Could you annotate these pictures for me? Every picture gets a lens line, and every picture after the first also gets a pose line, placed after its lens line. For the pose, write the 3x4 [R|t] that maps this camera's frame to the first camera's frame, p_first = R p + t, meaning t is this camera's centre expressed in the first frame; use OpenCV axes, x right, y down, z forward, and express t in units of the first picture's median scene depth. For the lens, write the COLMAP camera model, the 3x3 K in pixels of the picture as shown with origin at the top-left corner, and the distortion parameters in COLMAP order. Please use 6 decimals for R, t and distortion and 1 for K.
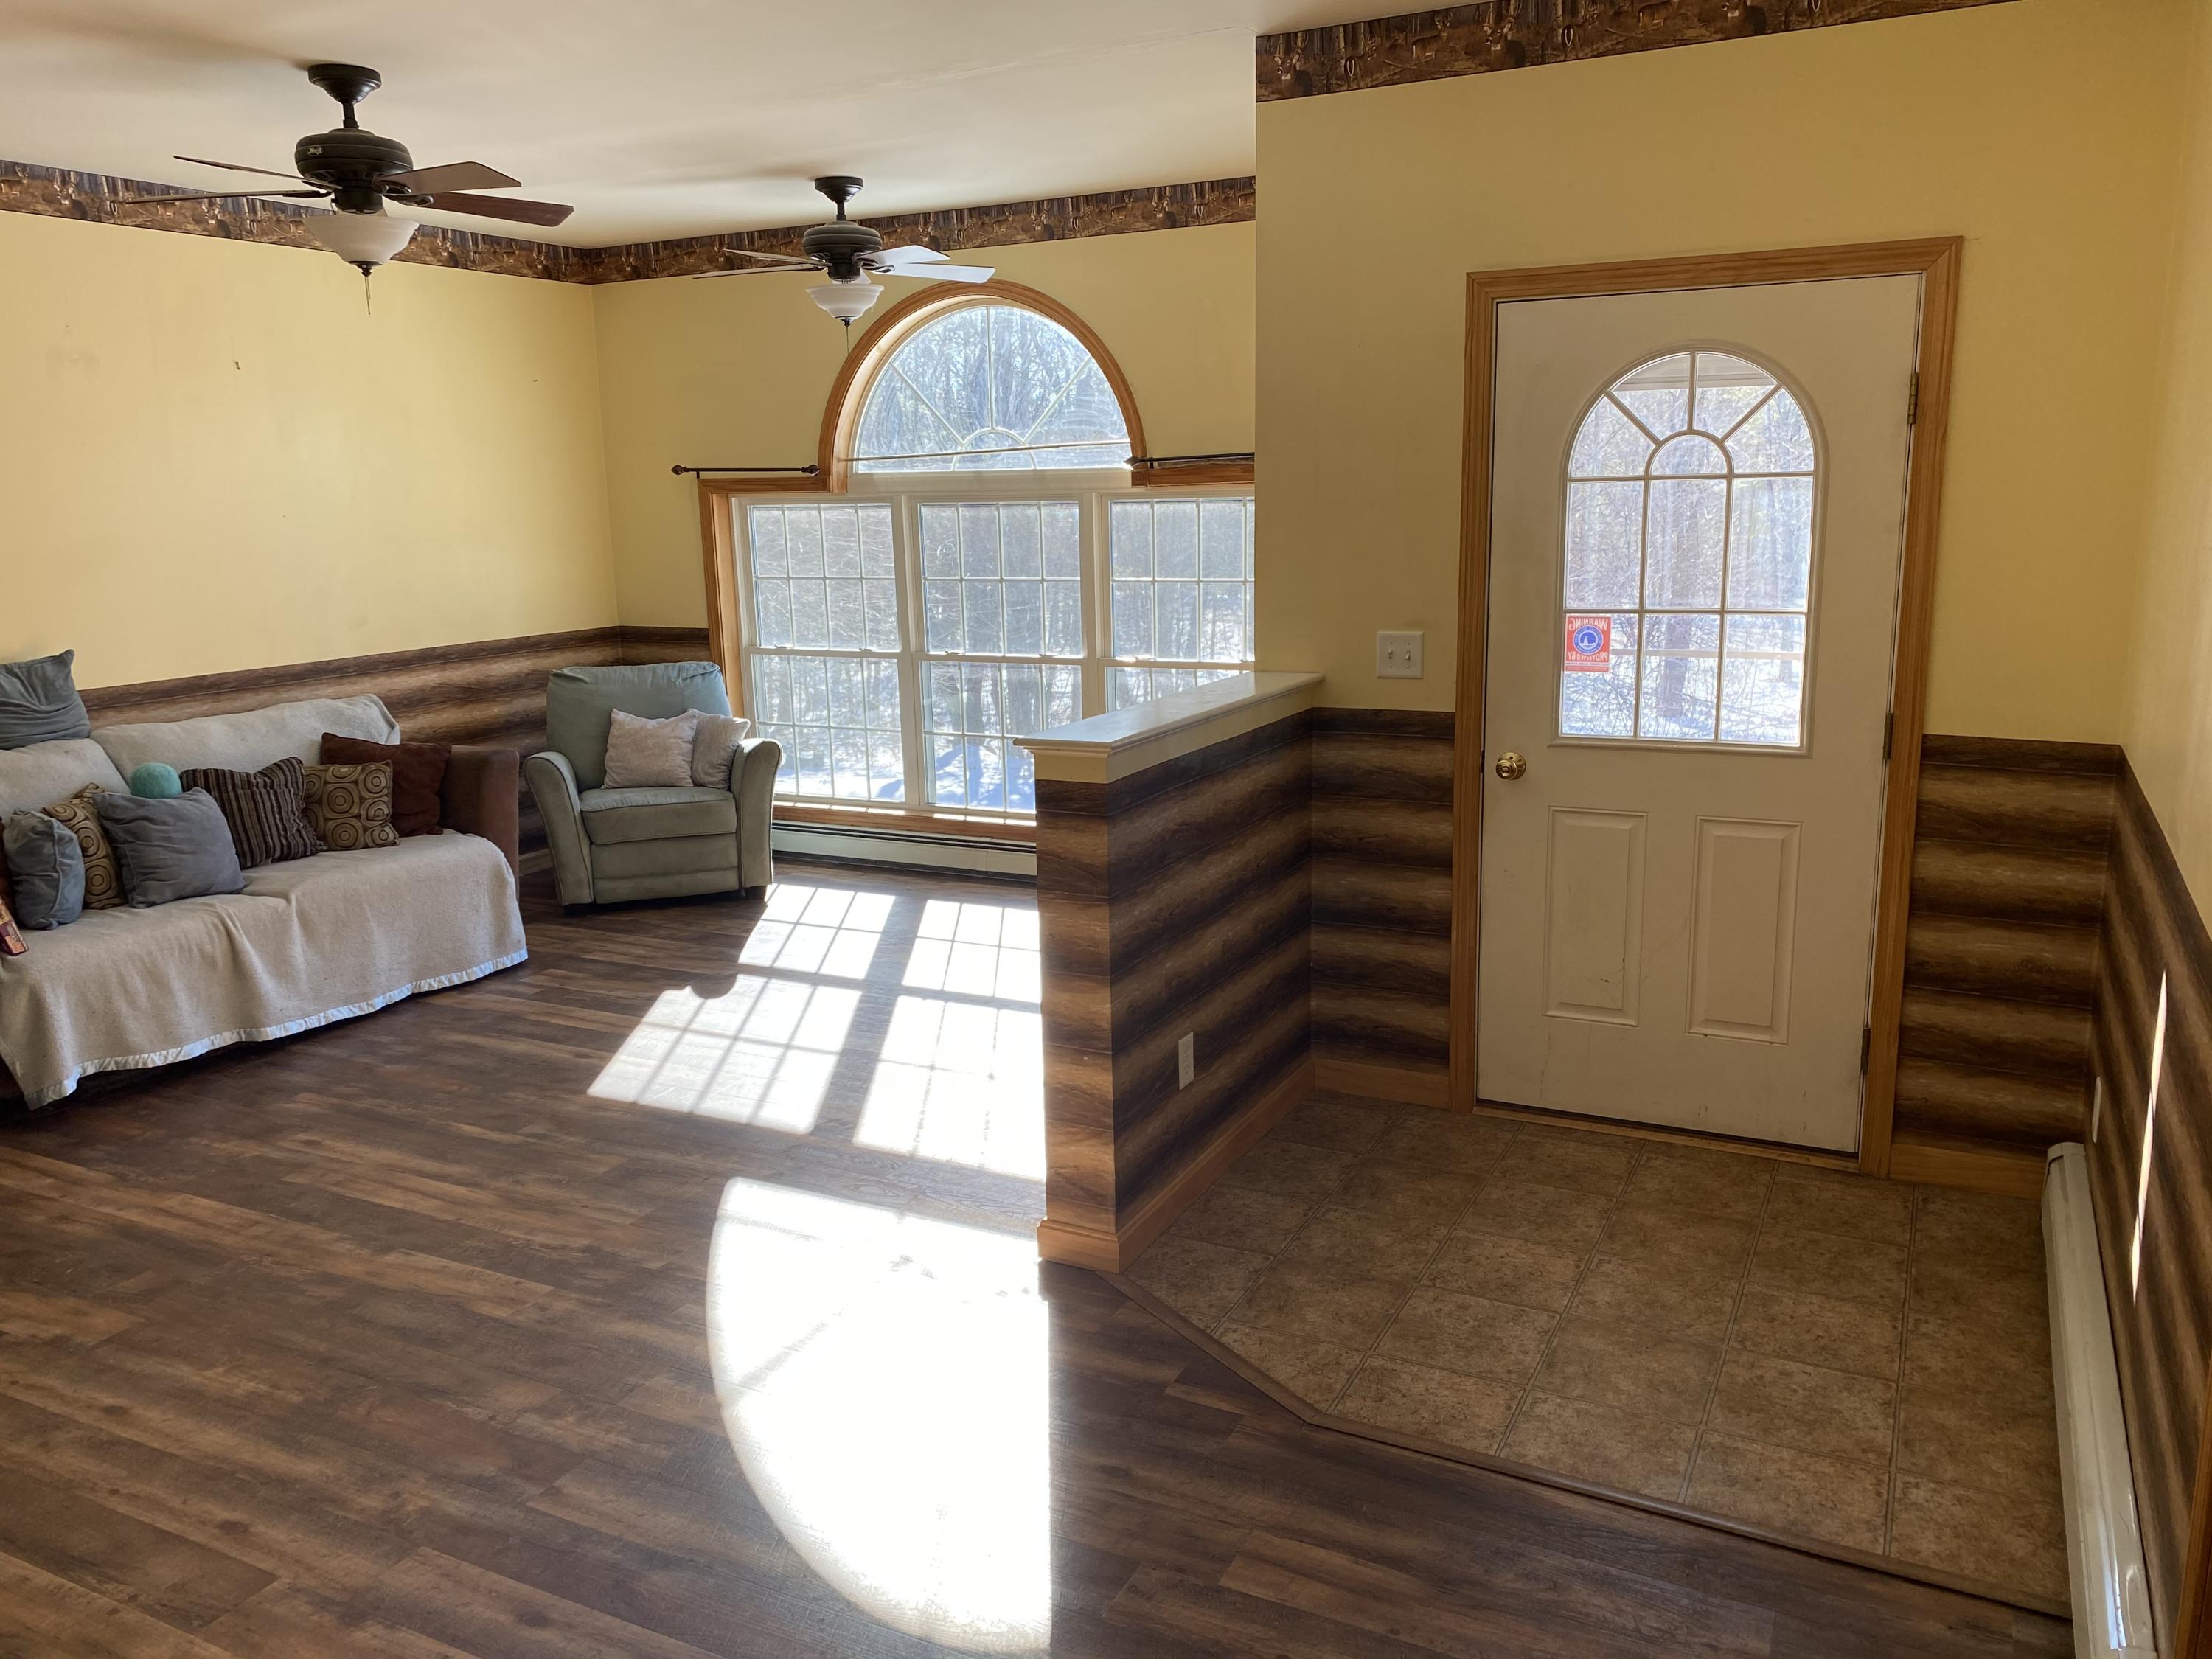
lens RADIAL K [[1686.0, 0, 1097.7], [0, 1686.0, 834.7], [0, 0, 1]] dist [0.019174, -0.008033]
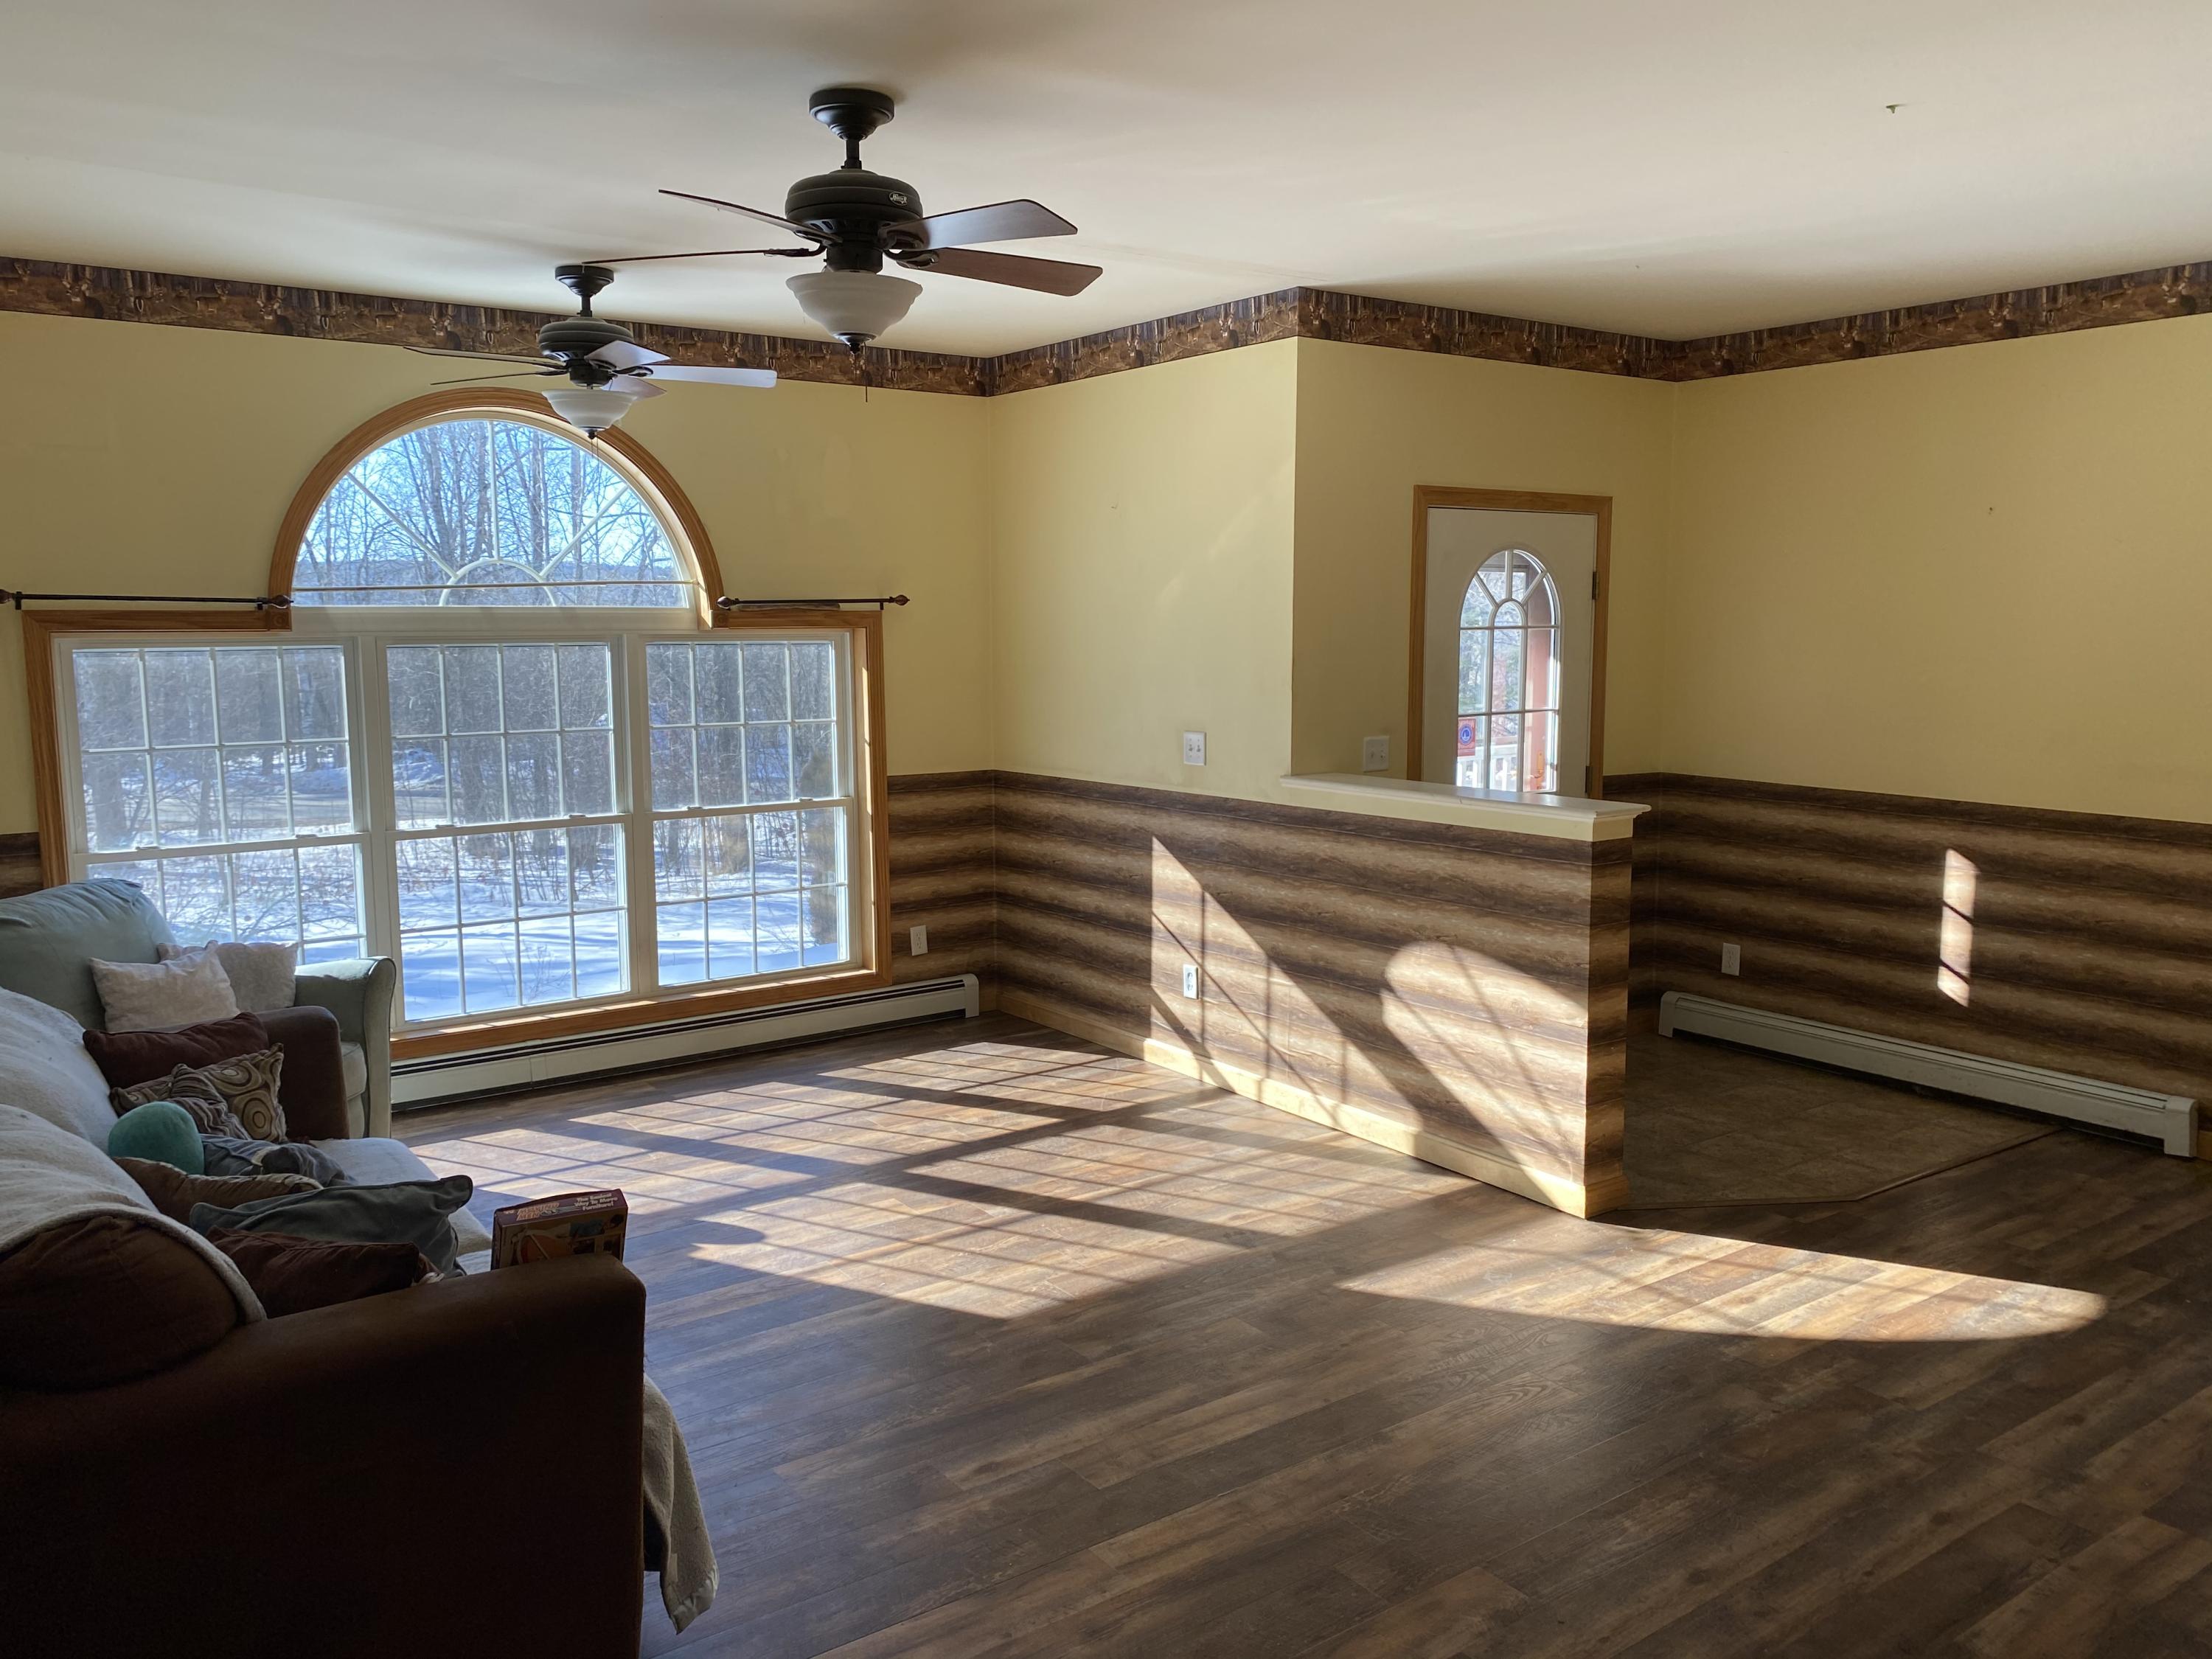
lens RADIAL K [[1686.0, 0, 1098.4], [0, 1686.0, 823.2], [0, 0, 1]] dist [0.019174, -0.008033]
pose [[0.451962, -0.086582, 0.887825, -1.185502], [0.176050, 0.984361, 0.006375, -0.105765], [-0.874492, 0.153420, 0.460136, 0.617959]]
